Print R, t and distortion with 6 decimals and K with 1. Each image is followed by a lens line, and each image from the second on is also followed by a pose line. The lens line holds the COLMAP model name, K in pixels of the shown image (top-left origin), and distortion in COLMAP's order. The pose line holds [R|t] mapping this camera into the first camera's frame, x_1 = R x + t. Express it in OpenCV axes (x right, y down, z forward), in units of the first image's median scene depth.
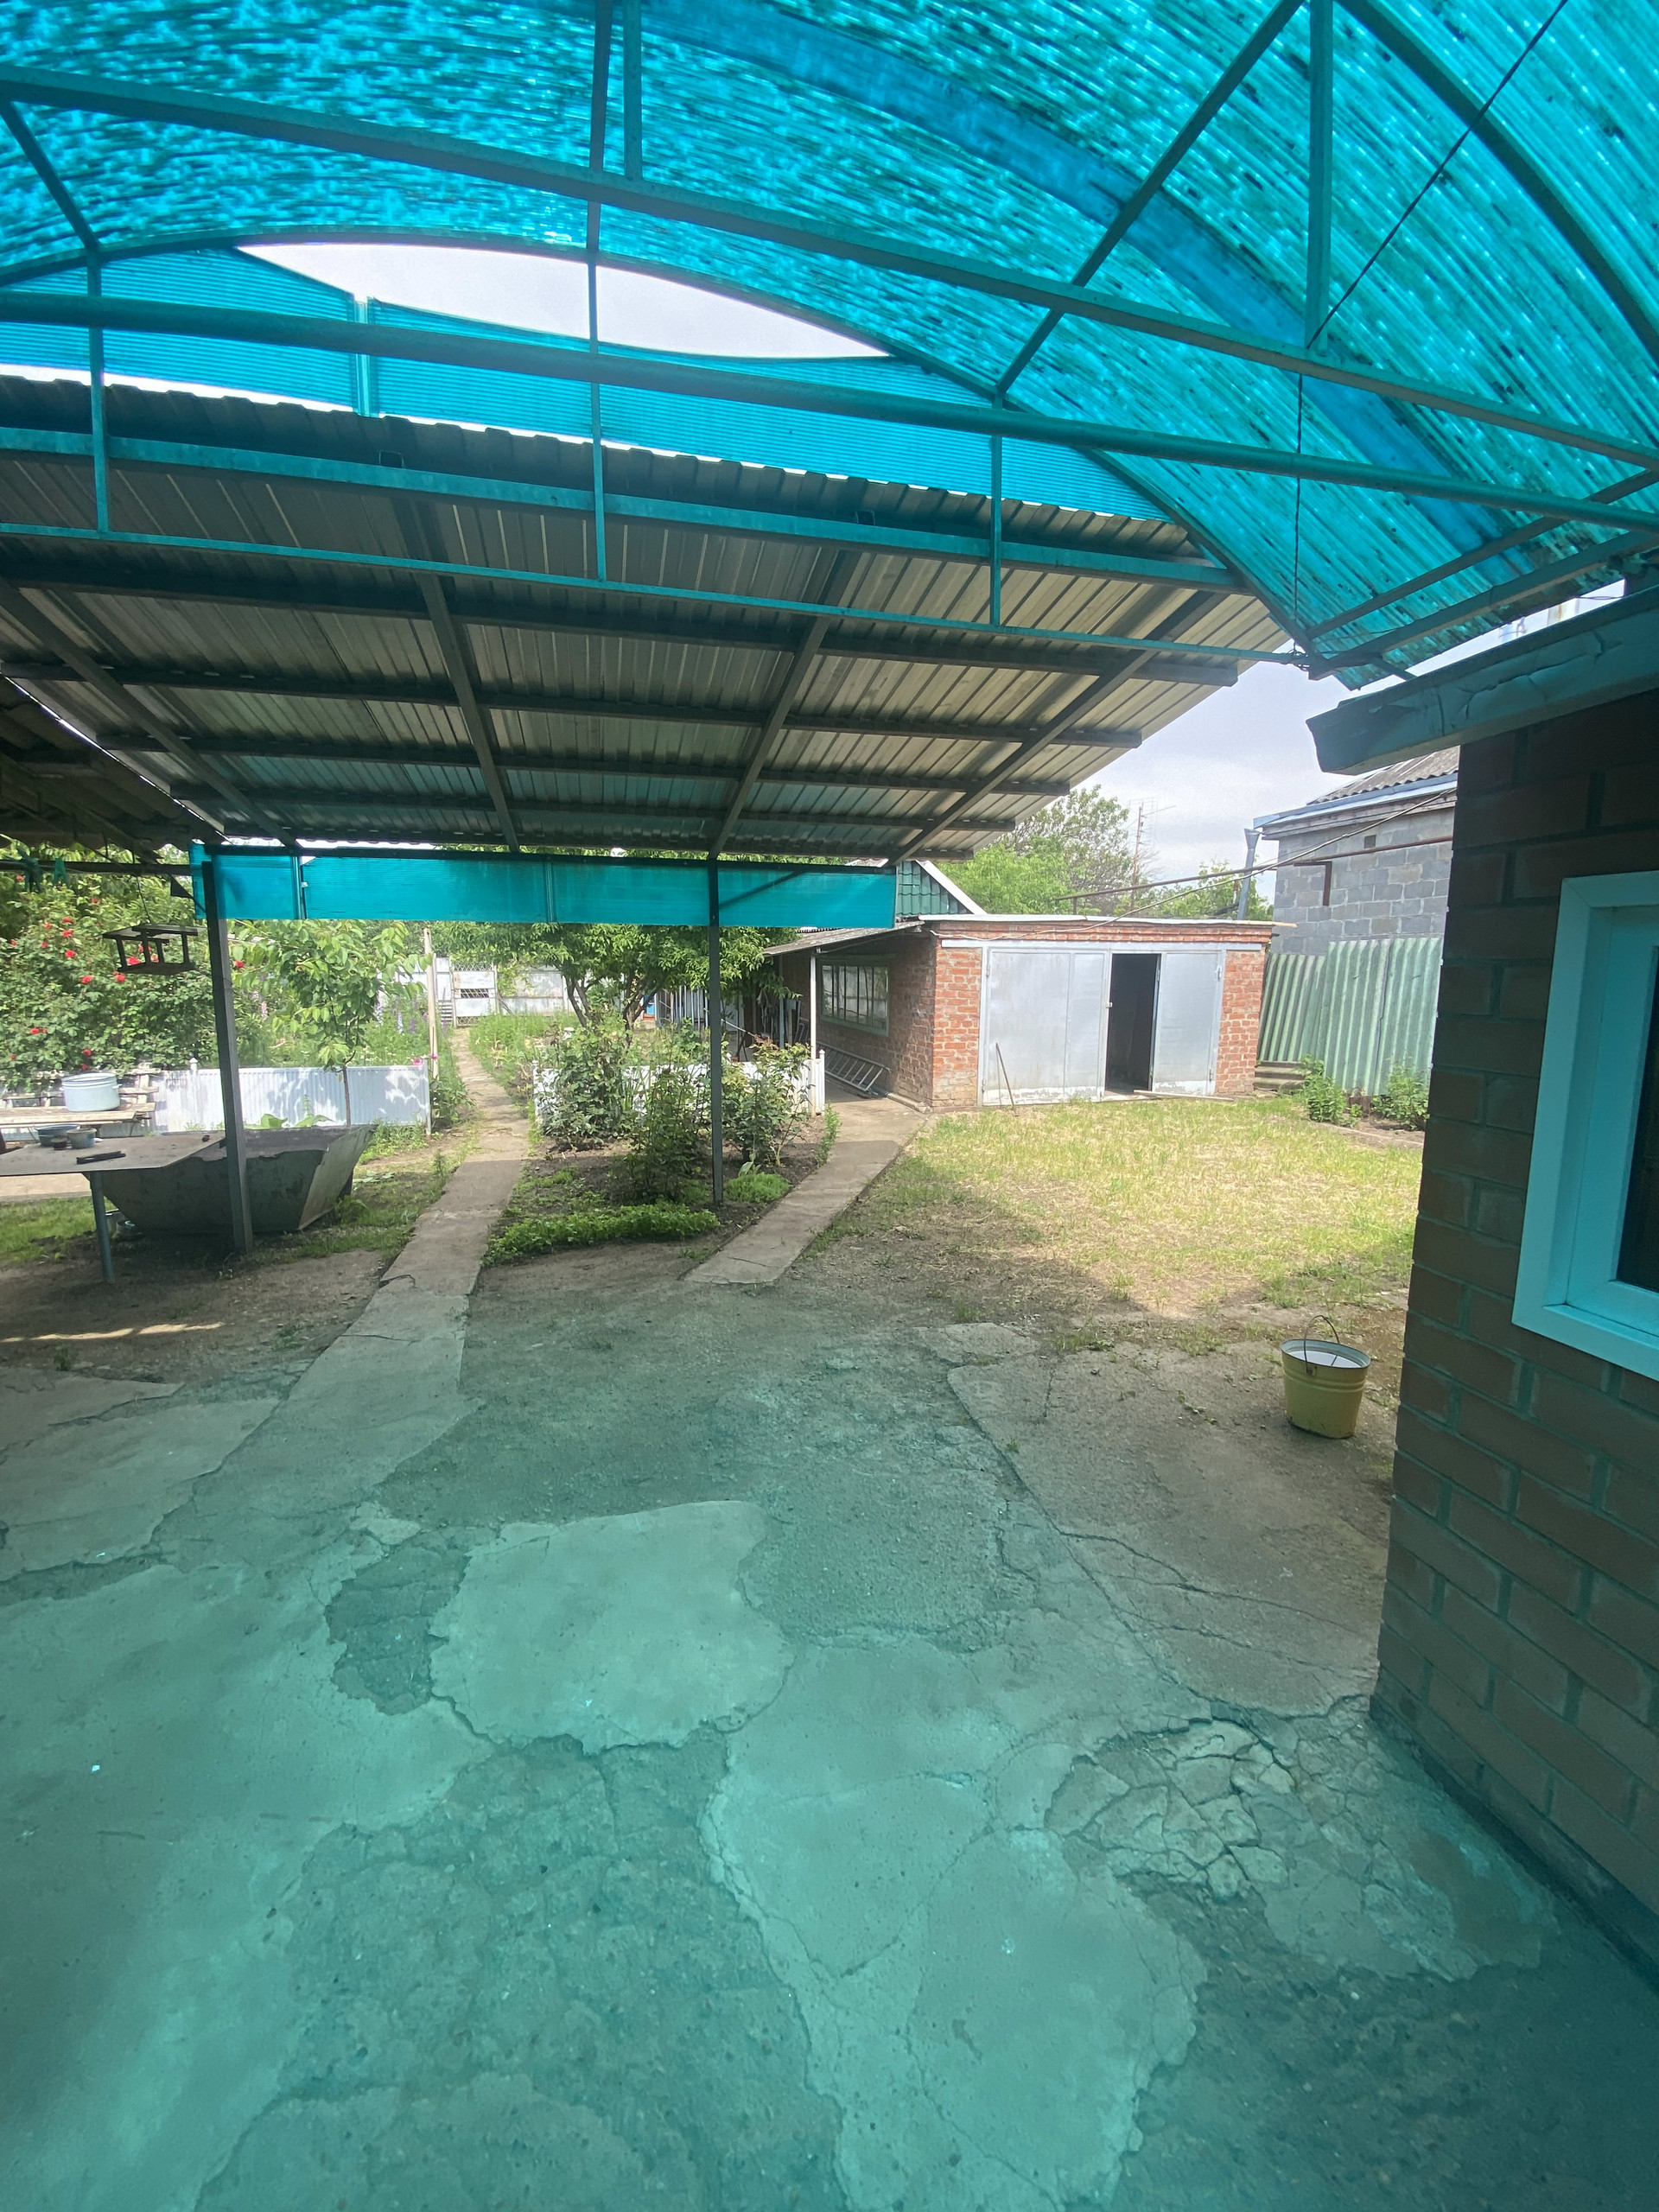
lens RADIAL K [[897.5, 0, 821.7], [0, 897.5, 1107.5], [0, 0, 1]] dist [-0.001624, -0.000096]
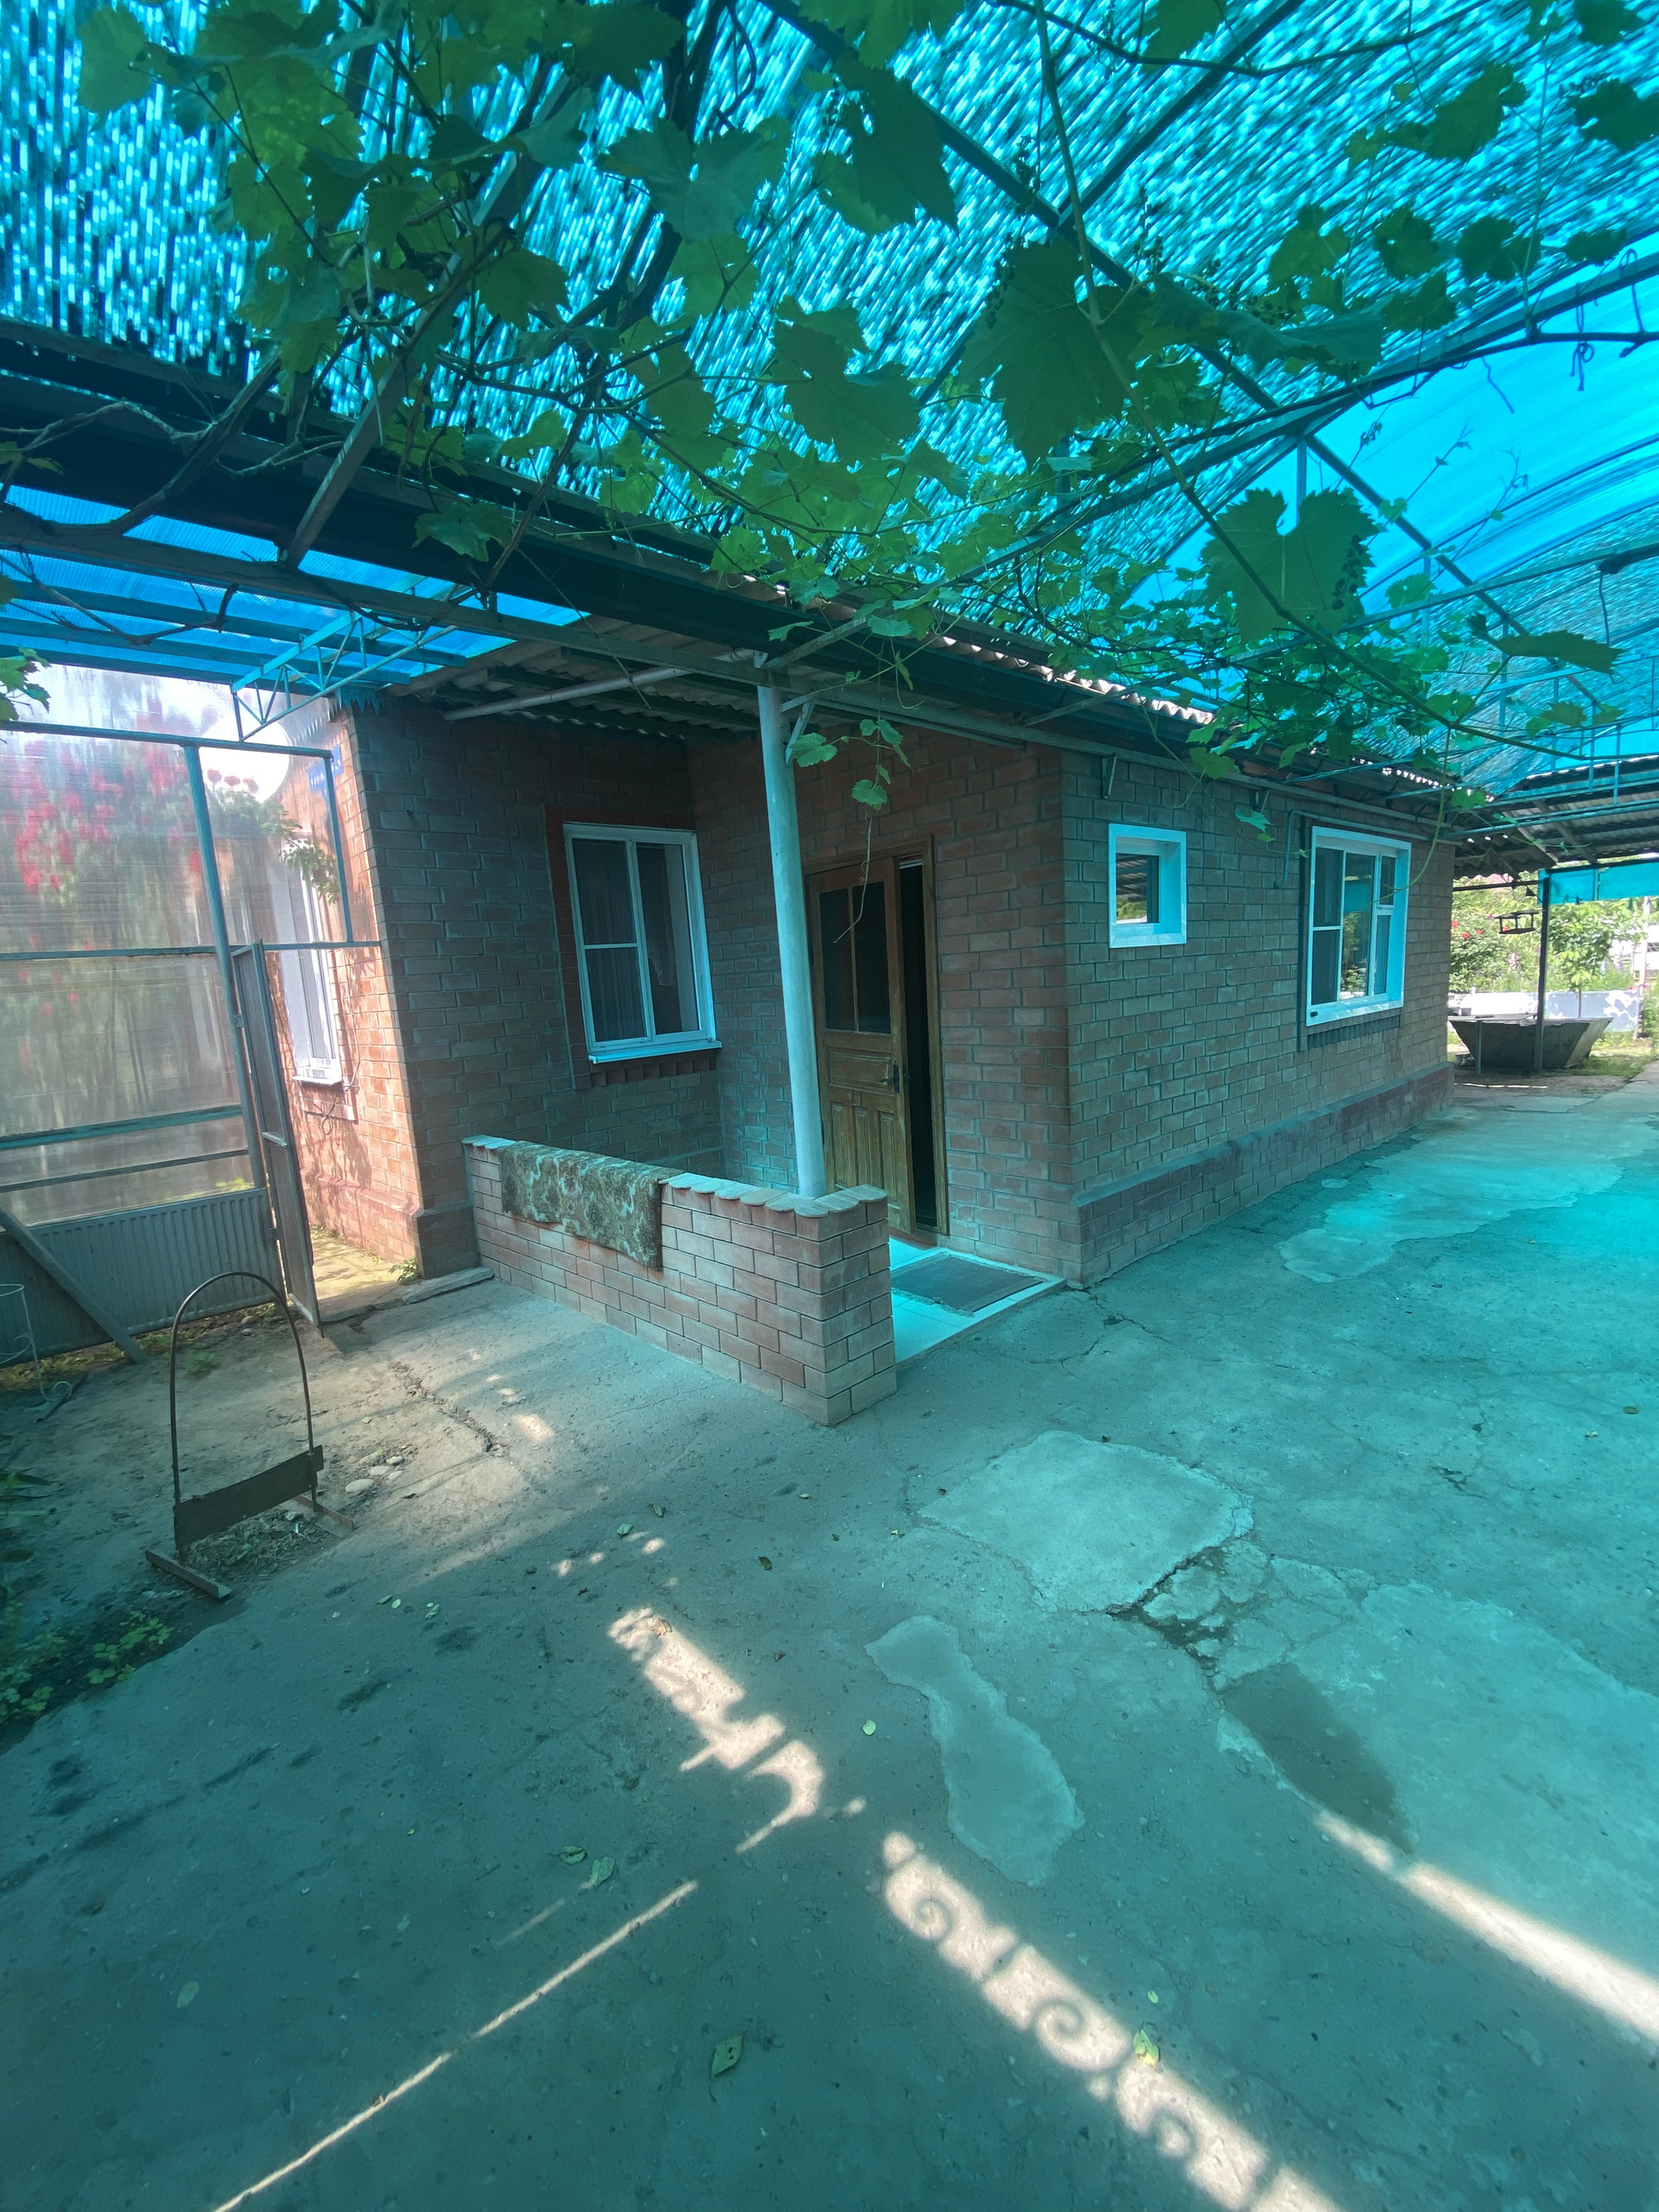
lens RADIAL K [[897.5, 0, 831.1], [0, 897.5, 1096.3], [0, 0, 1]] dist [-0.001624, -0.000096]
pose [[0.471301, 0.084235, -0.877941, 0.384516], [-0.074086, 0.995692, 0.055761, 0.229830], [0.878855, 0.038763, 0.475511, -1.382766]]
